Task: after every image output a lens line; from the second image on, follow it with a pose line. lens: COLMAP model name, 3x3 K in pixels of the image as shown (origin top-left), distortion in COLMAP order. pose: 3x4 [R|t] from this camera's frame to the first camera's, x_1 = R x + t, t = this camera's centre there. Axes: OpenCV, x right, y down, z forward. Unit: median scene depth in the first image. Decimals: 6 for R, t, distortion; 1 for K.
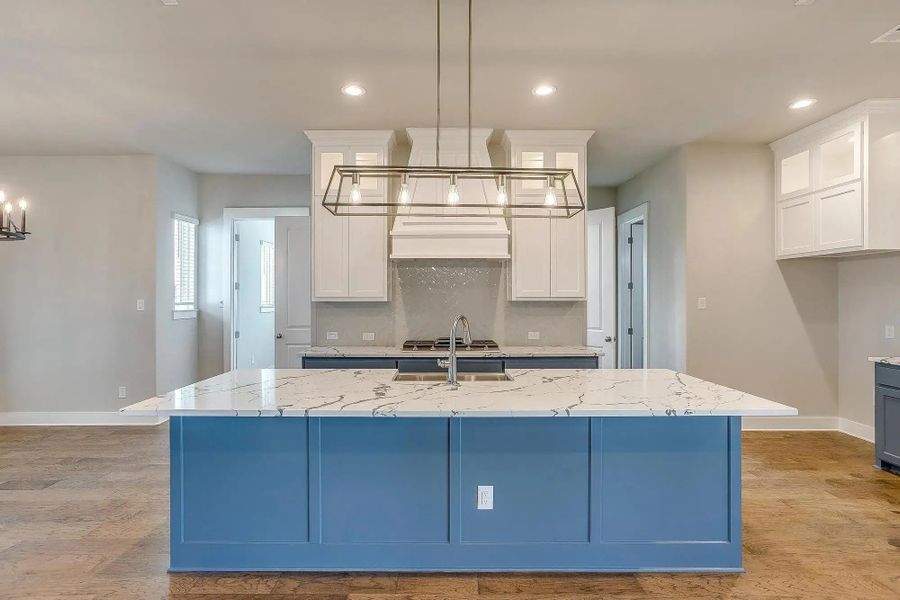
lens RADIAL K [[438.5, 0, 450.0], [0, 438.5, 300.0], [0, 0, 1]] dist [-0.041069, 0.026602]
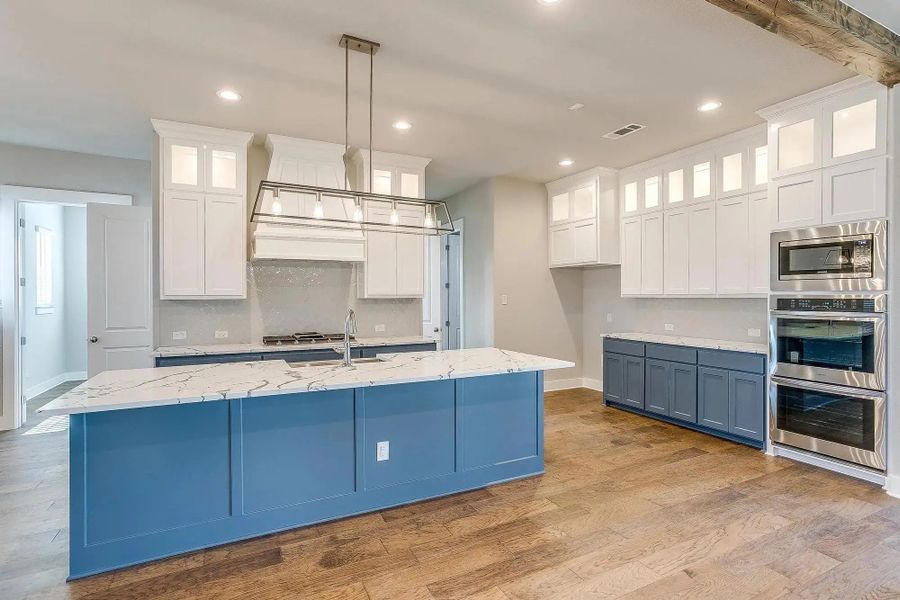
lens RADIAL K [[449.0, 0, 449.5], [0, 449.0, 303.0], [0, 0, 1]] dist [-0.005402, 0.000653]
pose [[0.892921, -0.008651, 0.450131, -0.204402], [0.003875, 0.999926, 0.011532, 0.001683], [-0.450198, -0.008553, 0.892888, -0.163782]]
